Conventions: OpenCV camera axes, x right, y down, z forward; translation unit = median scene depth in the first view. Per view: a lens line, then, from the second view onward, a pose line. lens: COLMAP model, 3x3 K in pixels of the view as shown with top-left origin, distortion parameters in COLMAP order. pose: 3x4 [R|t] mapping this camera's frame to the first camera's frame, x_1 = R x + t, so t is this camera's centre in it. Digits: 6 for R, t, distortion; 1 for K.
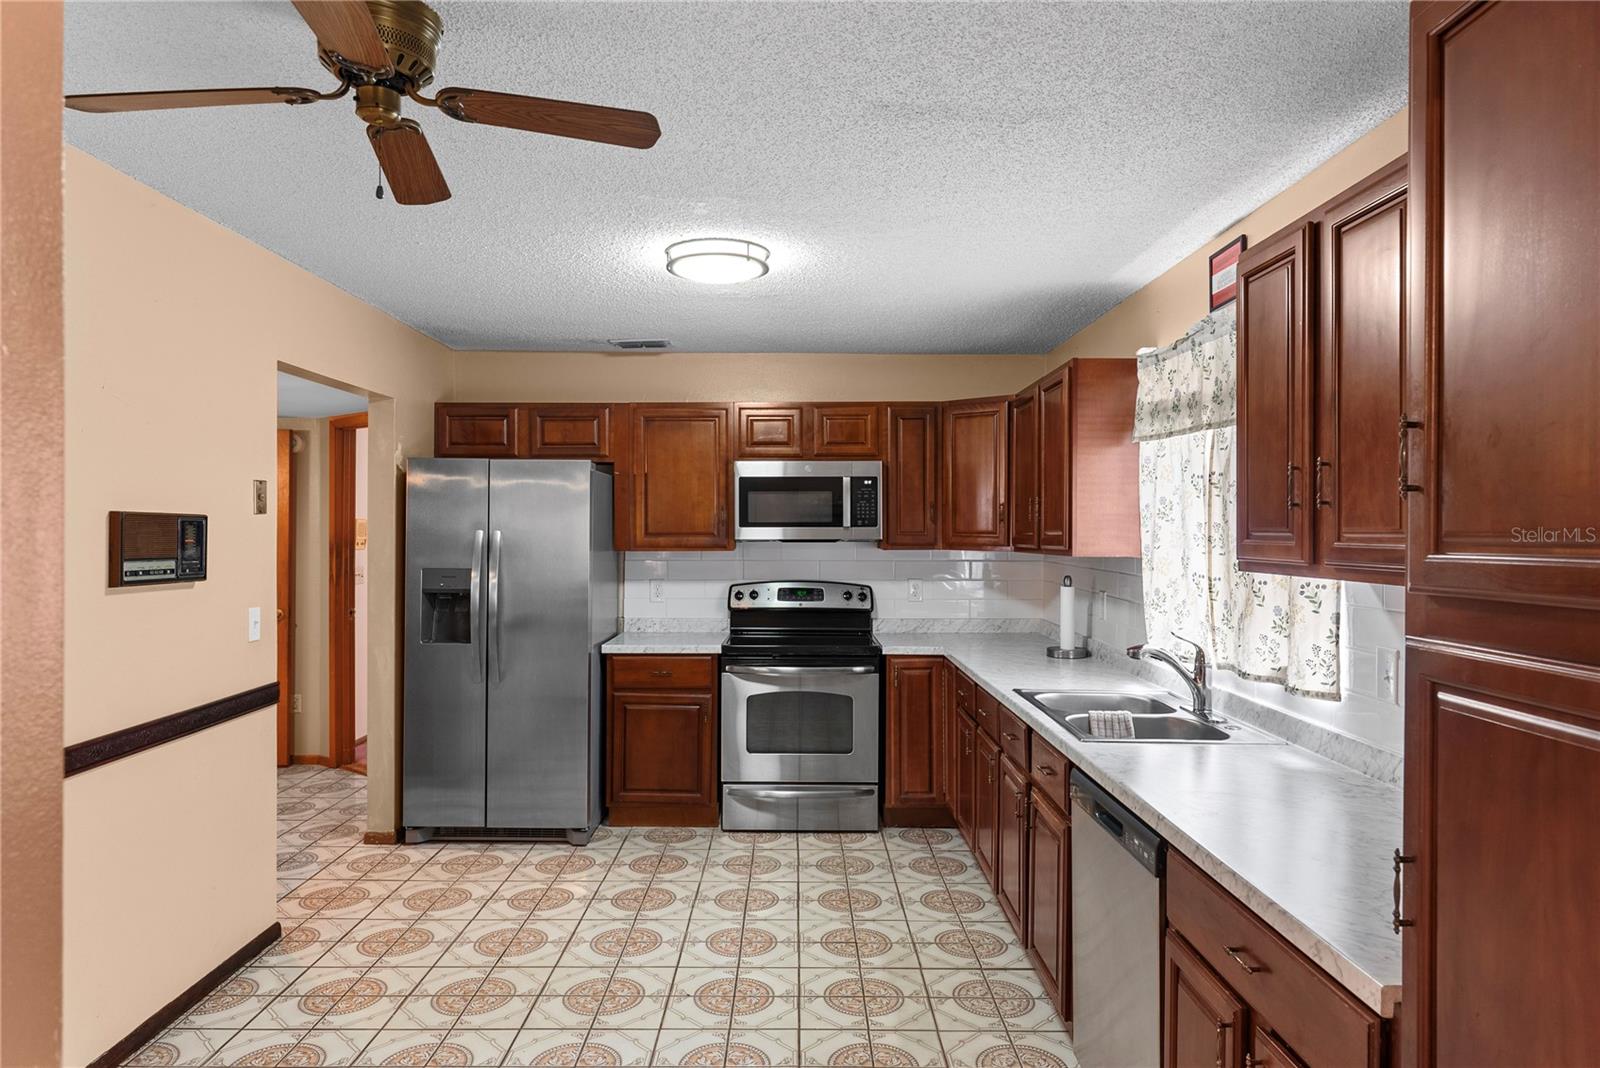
lens RADIAL K [[1008.9, 0, 789.2], [0, 1008.9, 531.1], [0, 0, 1]] dist [-0.000571, 0.000484]
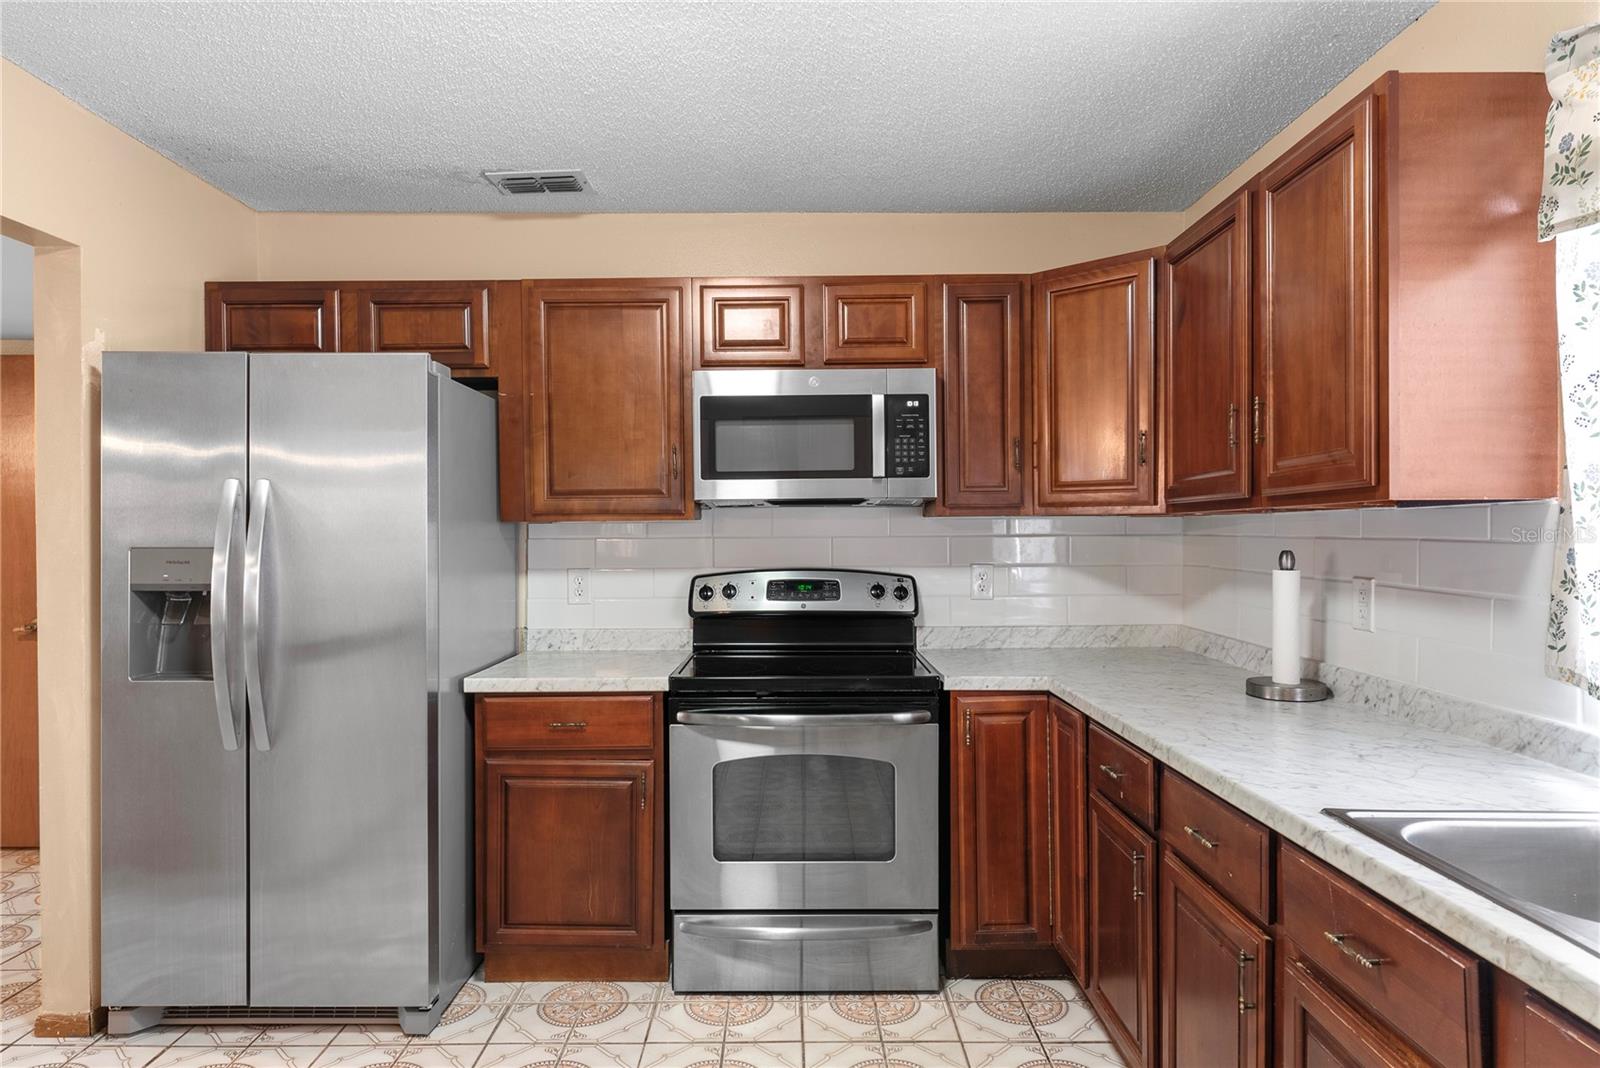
lens RADIAL K [[977.7, 0, 804.7], [0, 977.7, 534.6], [0, 0, 1]] dist [-0.008573, -0.002745]
pose [[0.999835, -0.008043, 0.016291, 0.002883], [0.008011, 0.999966, 0.002070, 0.029787], [-0.016307, -0.001939, 0.999865, 0.431326]]
